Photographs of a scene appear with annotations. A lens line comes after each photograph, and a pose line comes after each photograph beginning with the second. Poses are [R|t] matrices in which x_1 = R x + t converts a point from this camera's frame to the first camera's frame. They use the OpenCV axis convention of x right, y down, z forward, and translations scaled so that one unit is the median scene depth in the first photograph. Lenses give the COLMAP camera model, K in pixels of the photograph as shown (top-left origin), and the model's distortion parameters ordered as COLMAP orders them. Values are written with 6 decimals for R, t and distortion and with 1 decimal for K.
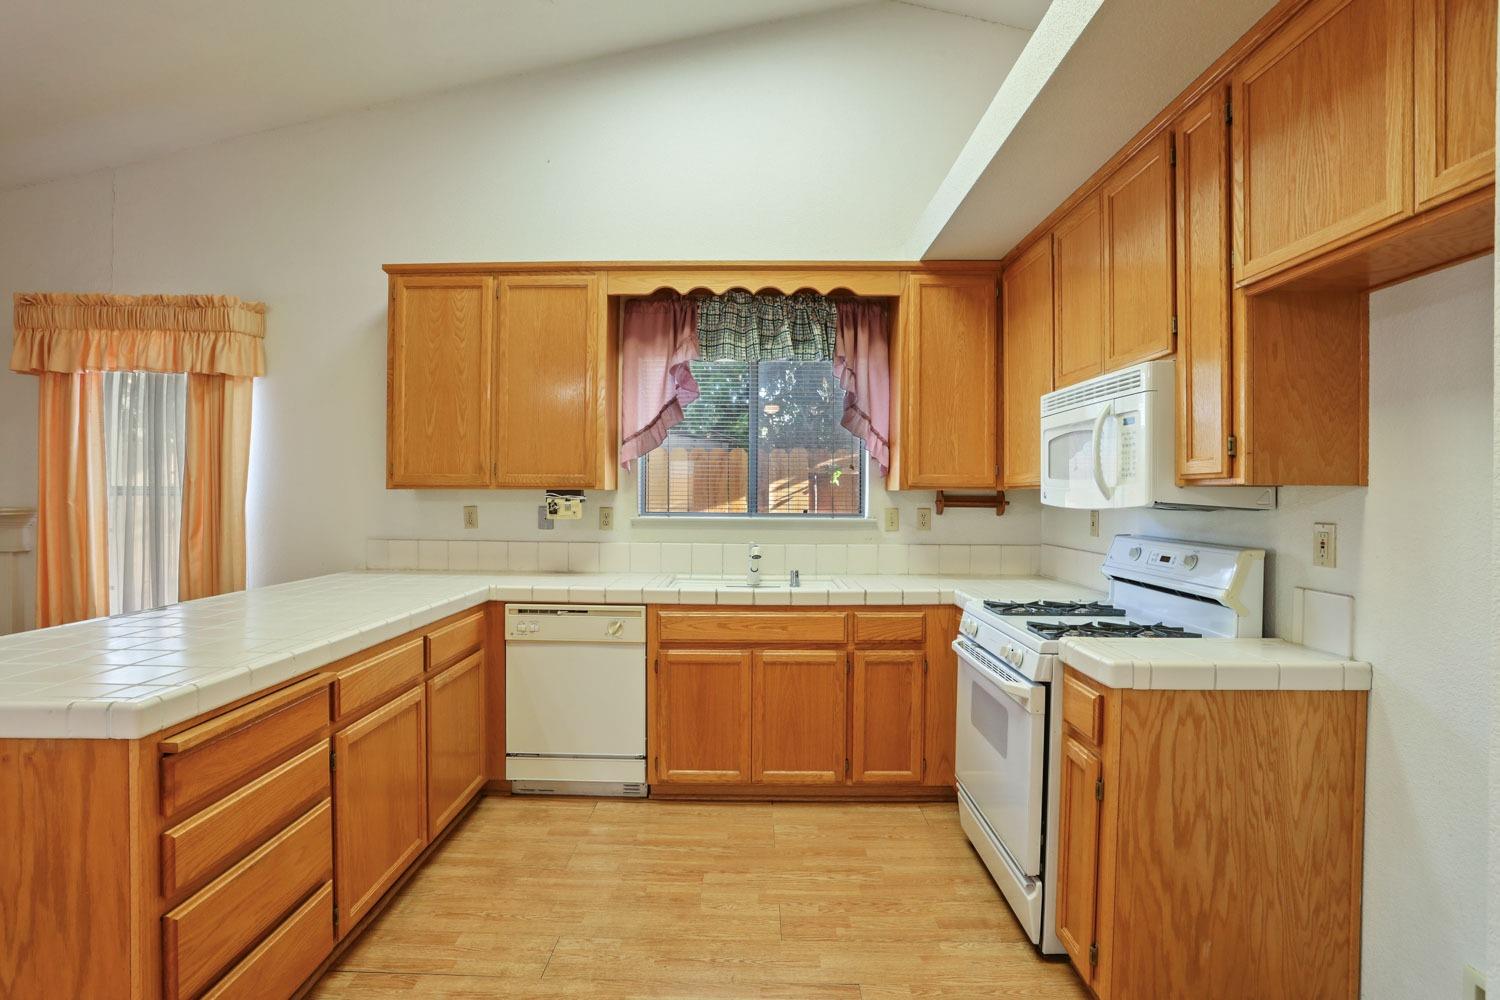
lens RADIAL K [[737.7, 0, 746.2], [0, 737.7, 492.9], [0, 0, 1]] dist [-0.061089, 0.012196]
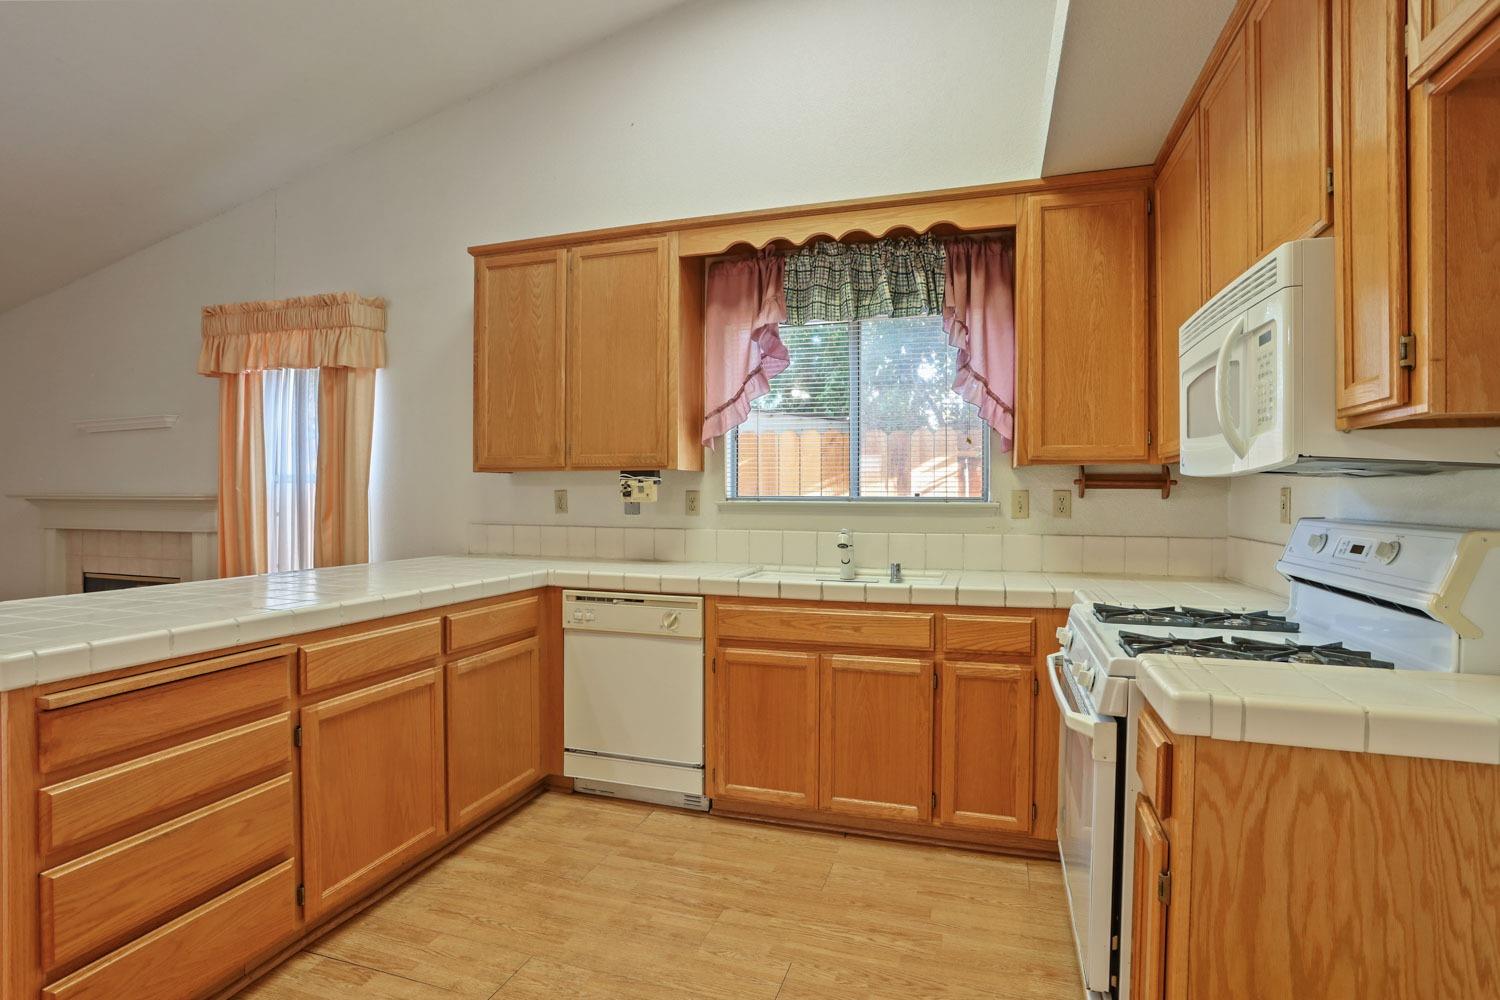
lens RADIAL K [[756.2, 0, 741.0], [0, 756.2, 496.1], [0, 0, 1]] dist [-0.058953, 0.014503]
pose [[0.954136, -0.002343, -0.299364, 0.181711], [0.002780, 0.999996, 0.001032, 0.030488], [0.299360, -0.001817, 0.954139, 0.140339]]
